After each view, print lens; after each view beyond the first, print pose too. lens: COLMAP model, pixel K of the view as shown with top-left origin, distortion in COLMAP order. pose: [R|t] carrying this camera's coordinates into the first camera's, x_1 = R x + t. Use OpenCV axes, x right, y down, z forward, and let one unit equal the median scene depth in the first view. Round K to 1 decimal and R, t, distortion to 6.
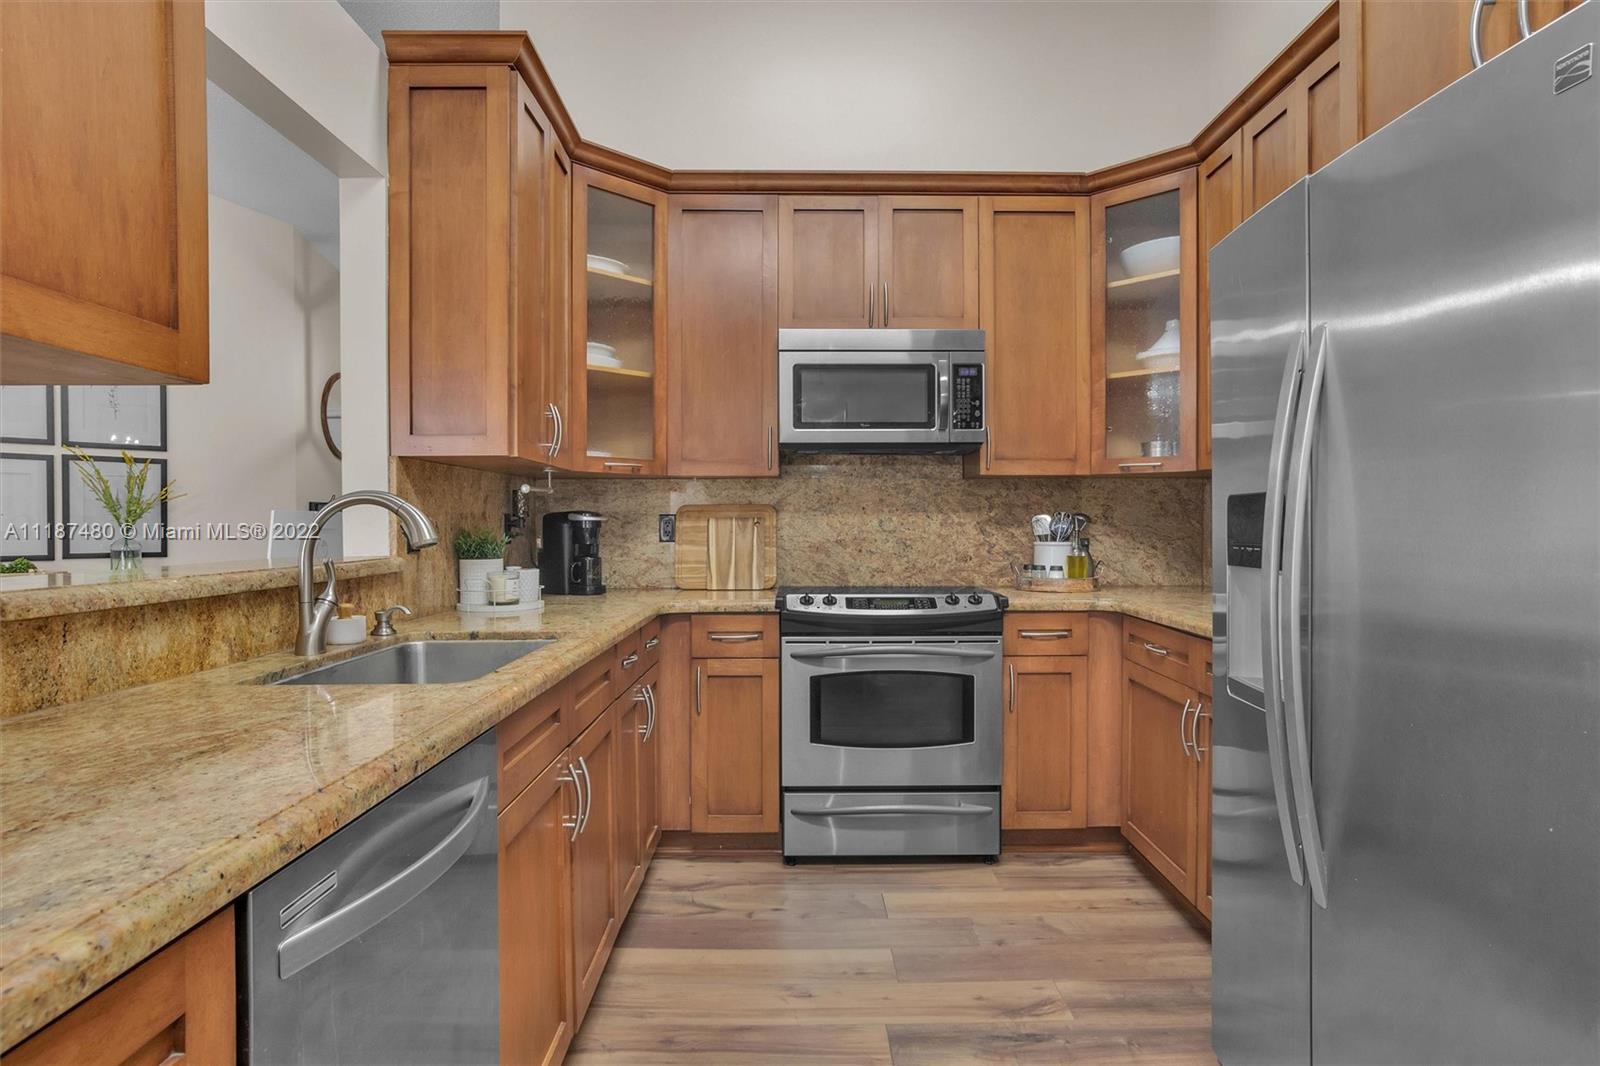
lens RADIAL K [[867.9, 0, 800.9], [0, 867.9, 536.8], [0, 0, 1]] dist [-0.050231, 0.033614]
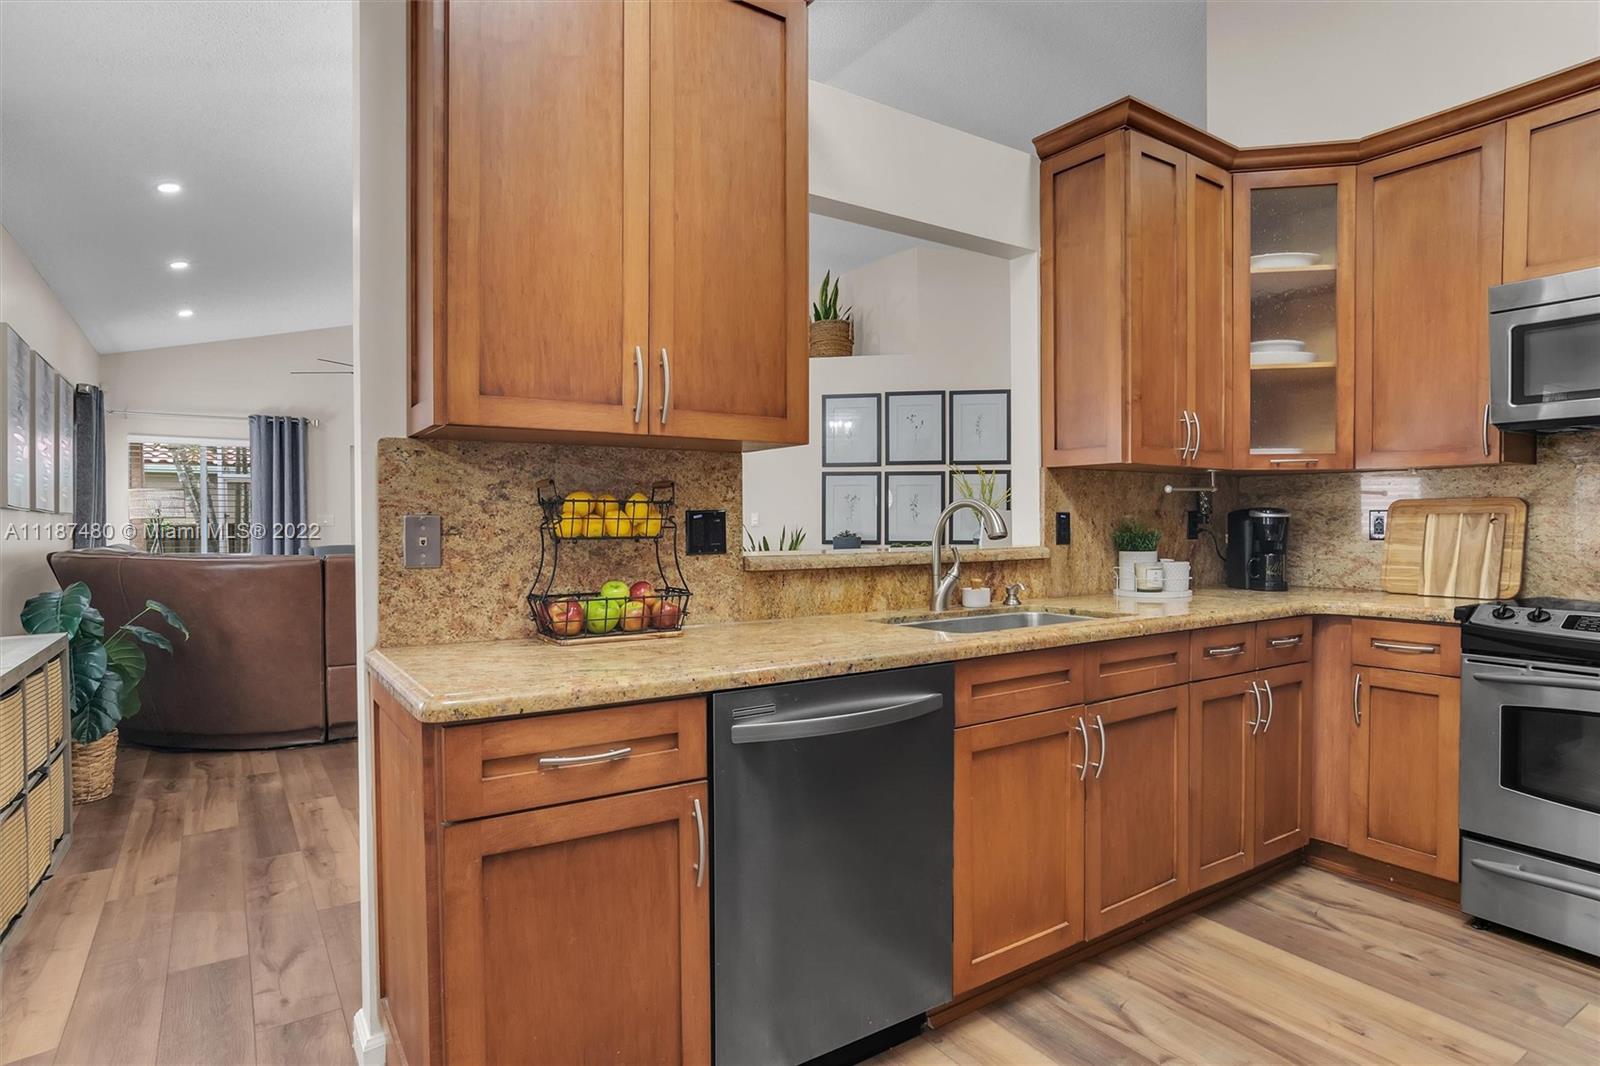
lens RADIAL K [[867.9, 0, 800.9], [0, 867.9, 536.8], [0, 0, 1]] dist [-0.050231, 0.033614]
pose [[0.552069, 0.017096, -0.833623, 0.312144], [-0.011220, 0.999852, 0.013074, -0.003100], [0.833723, 0.002135, 0.552179, -0.006923]]
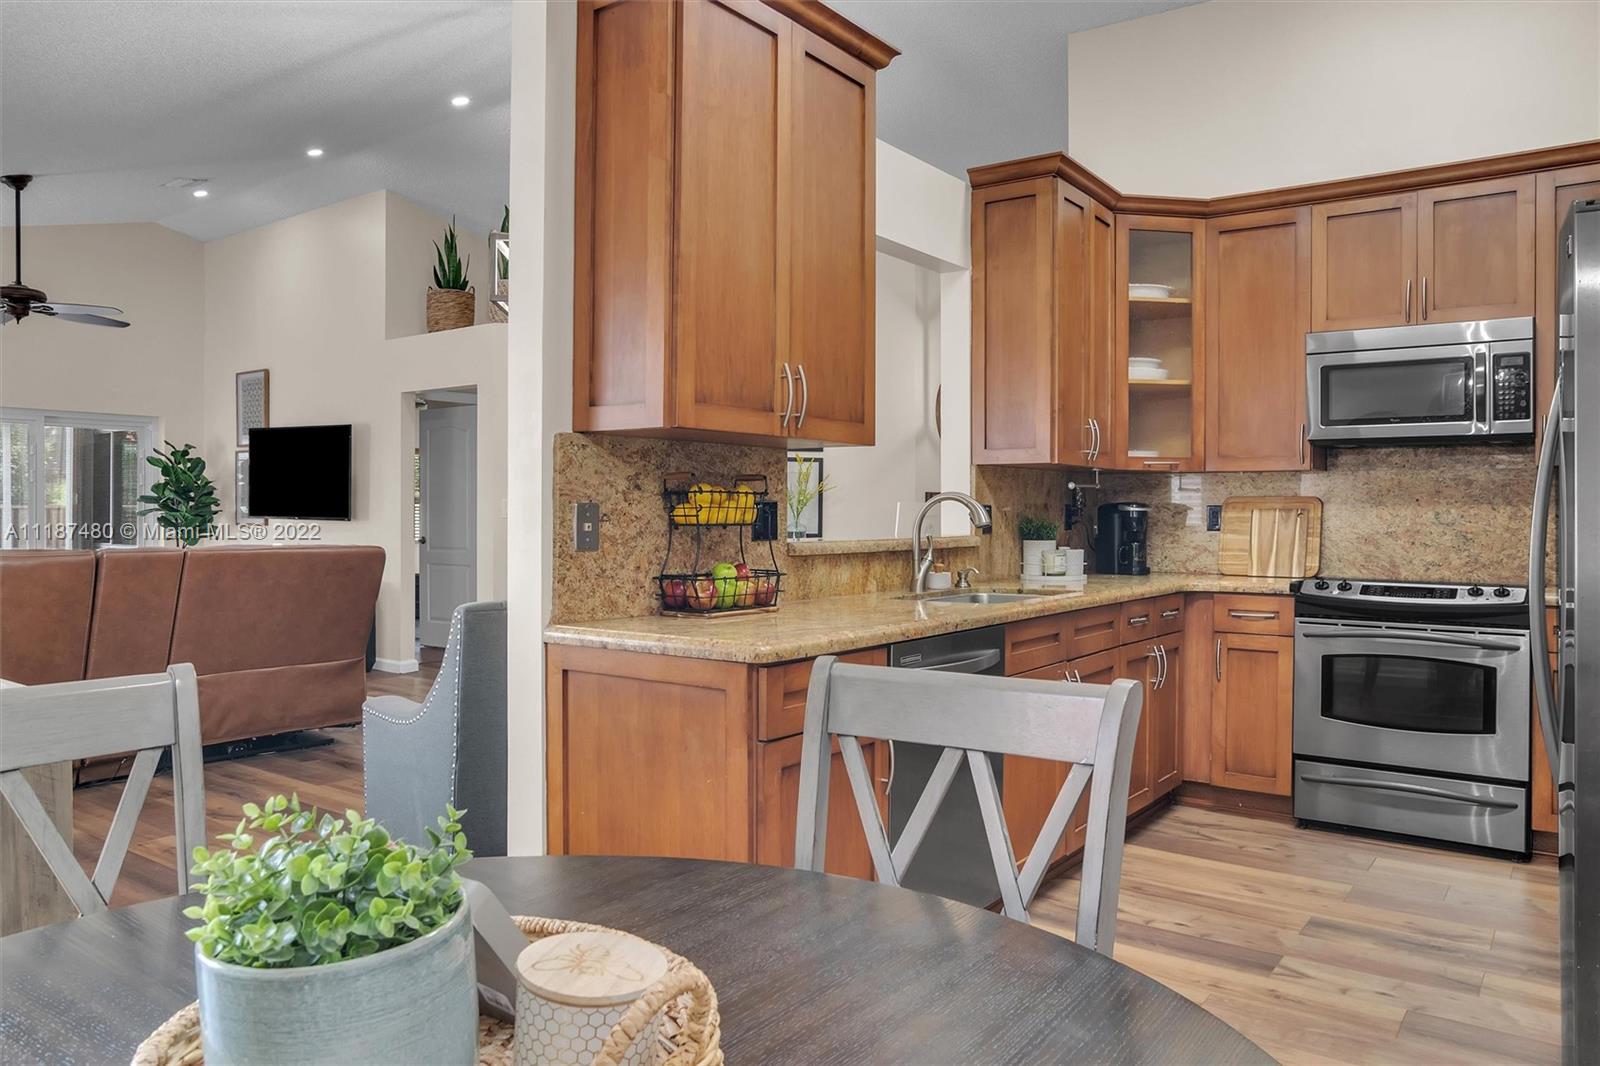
lens RADIAL K [[1122.2, 0, 788.4], [0, 1122.2, 518.8], [0, 0, 1]] dist [-0.073874, 0.063657]
pose [[0.798039, 0.010436, -0.602516, 0.307912], [-0.016238, 0.999859, -0.004189, 0.006145], [0.602387, 0.013127, 0.798096, -0.510745]]
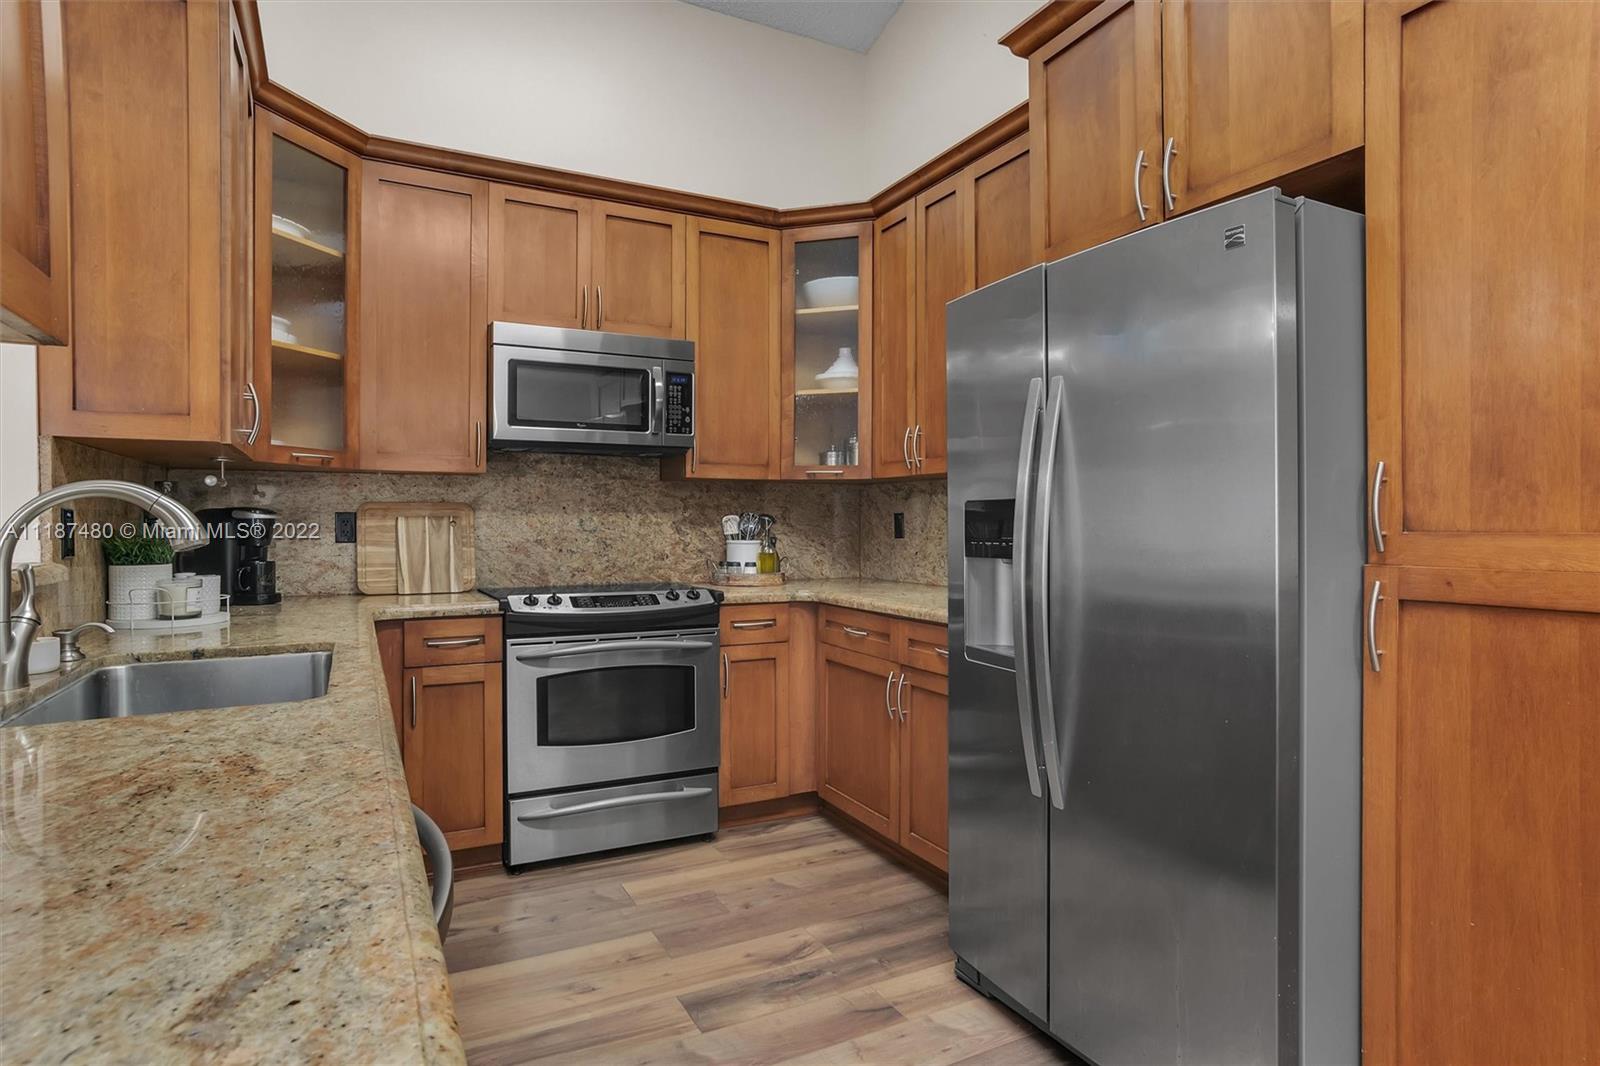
lens RADIAL K [[872.1, 0, 801.4], [0, 872.1, 530.4], [0, 0, 1]] dist [-0.051577, 0.037811]
pose [[0.889652, -0.000633, 0.456639, -0.169324], [0.004102, 0.999970, -0.006606, 0.000955], [-0.456621, 0.007750, 0.889627, -0.014009]]
